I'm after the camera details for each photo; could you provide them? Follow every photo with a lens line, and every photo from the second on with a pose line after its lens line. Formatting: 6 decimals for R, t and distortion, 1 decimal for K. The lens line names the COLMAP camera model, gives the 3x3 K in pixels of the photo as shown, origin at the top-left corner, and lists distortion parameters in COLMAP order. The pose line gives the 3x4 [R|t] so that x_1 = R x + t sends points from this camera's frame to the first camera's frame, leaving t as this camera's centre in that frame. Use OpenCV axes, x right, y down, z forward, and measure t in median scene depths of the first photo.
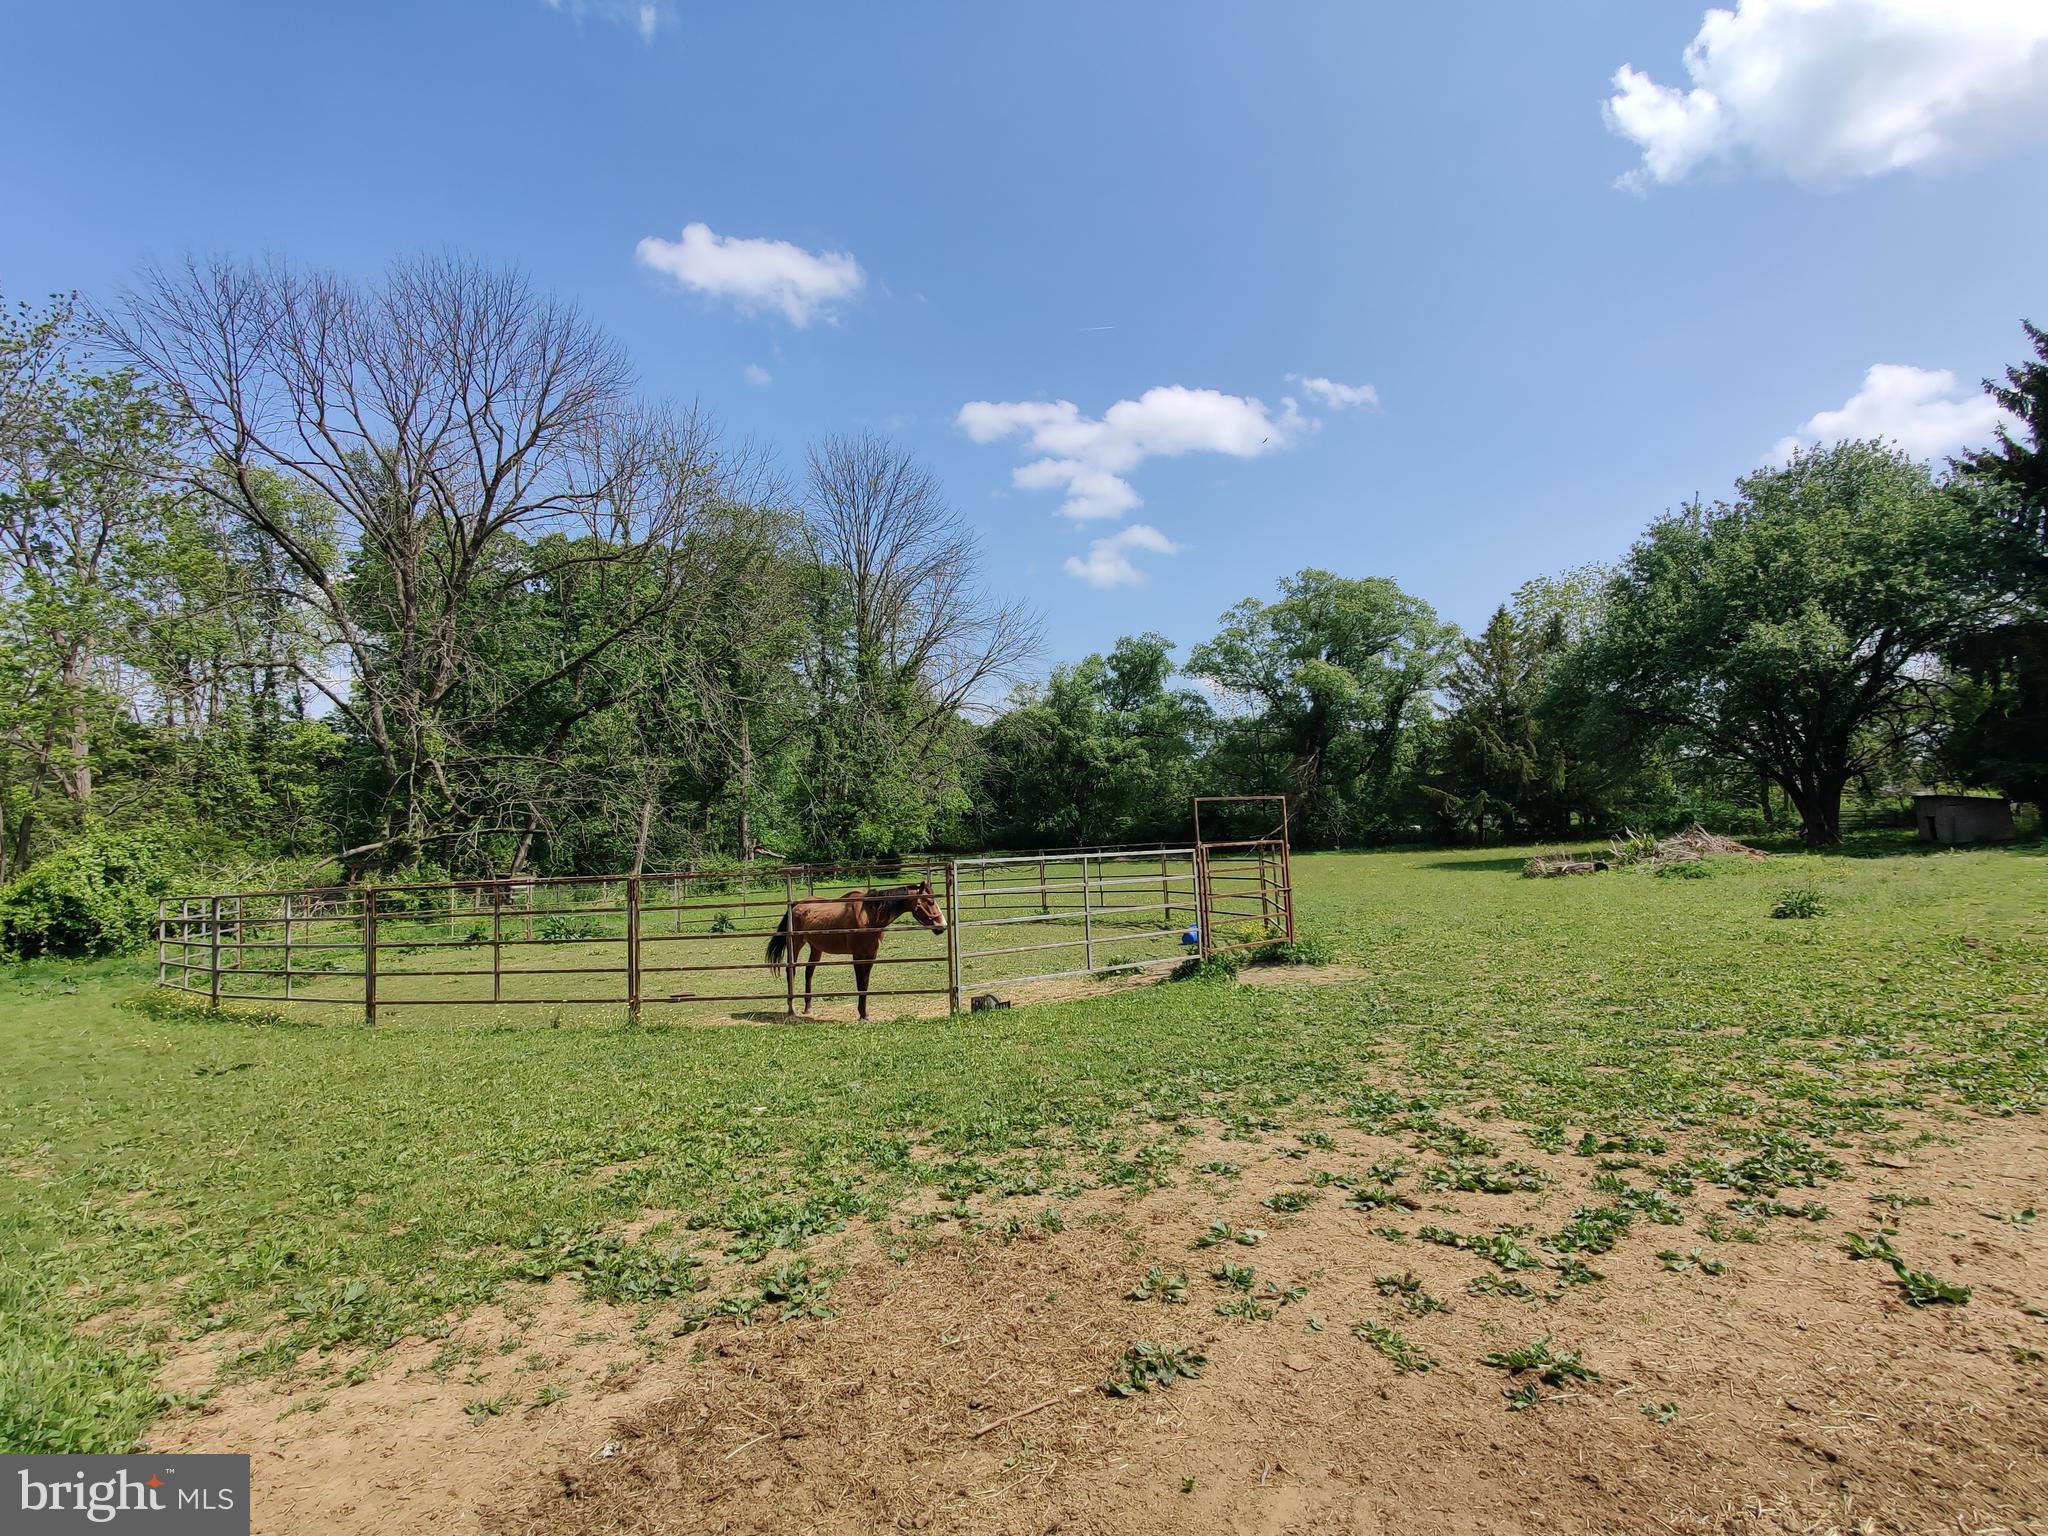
lens RADIAL K [[953.4, 0, 1028.7], [0, 953.4, 773.3], [0, 0, 1]] dist [-0.001335, -0.000381]
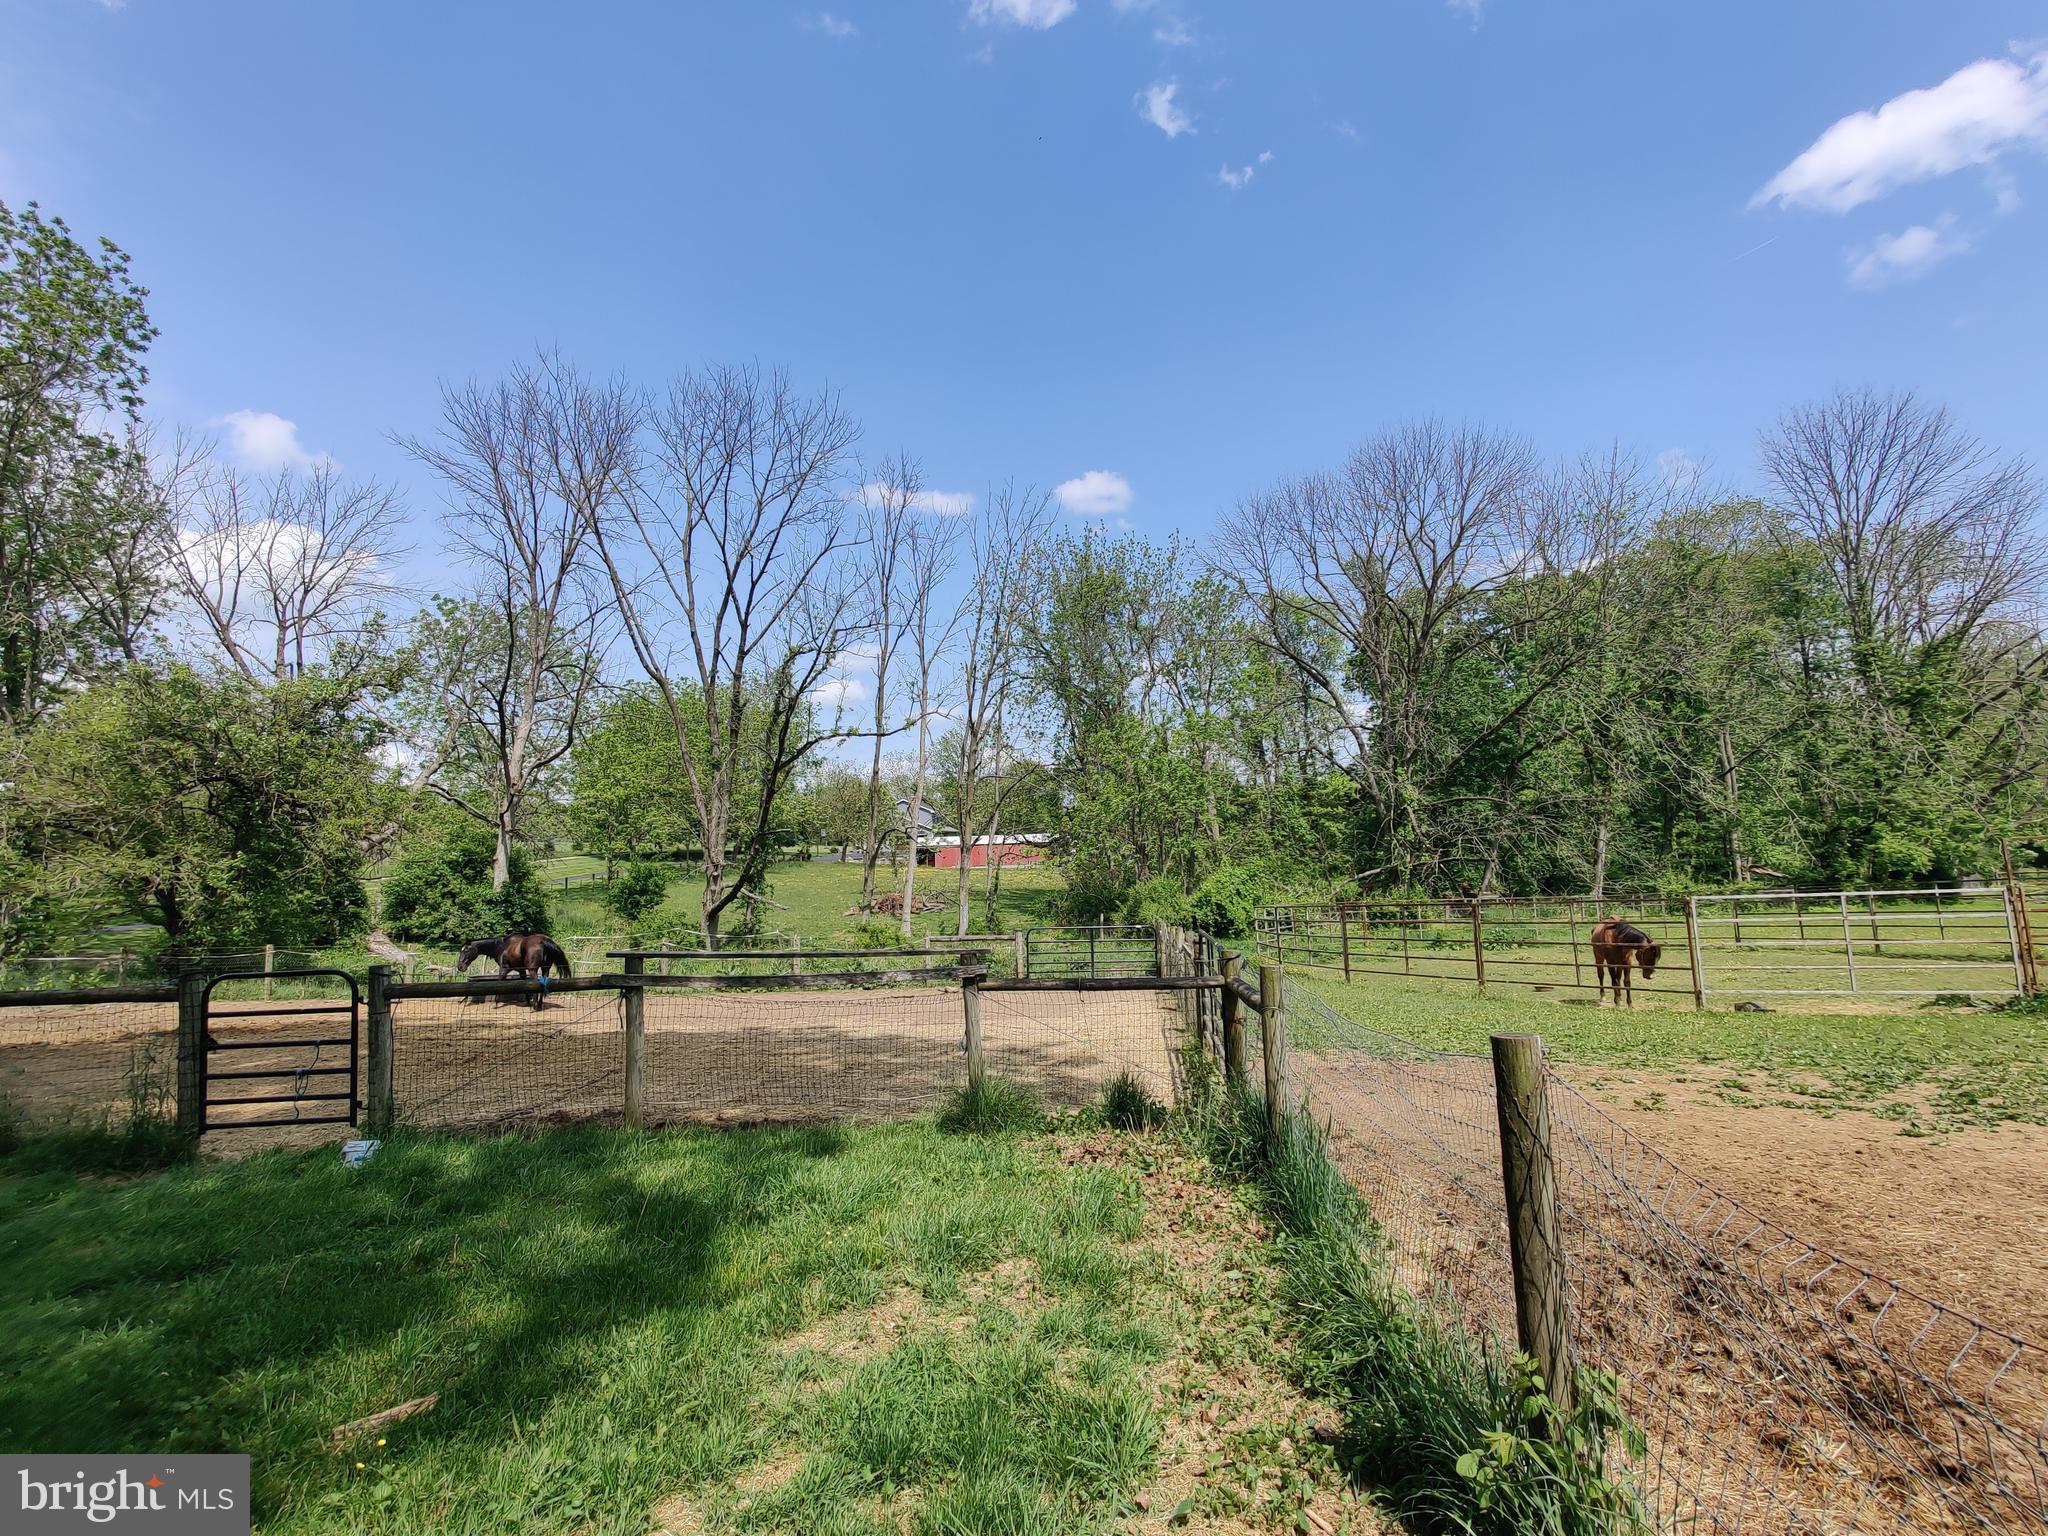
lens RADIAL K [[953.4, 0, 1028.7], [0, 953.4, 773.3], [0, 0, 1]] dist [-0.001335, -0.000381]
pose [[0.562793, -0.082855, -0.822435, 0.144915], [0.070658, 0.996144, -0.052003, -0.023829], [0.823572, -0.028845, 0.566478, -0.155643]]
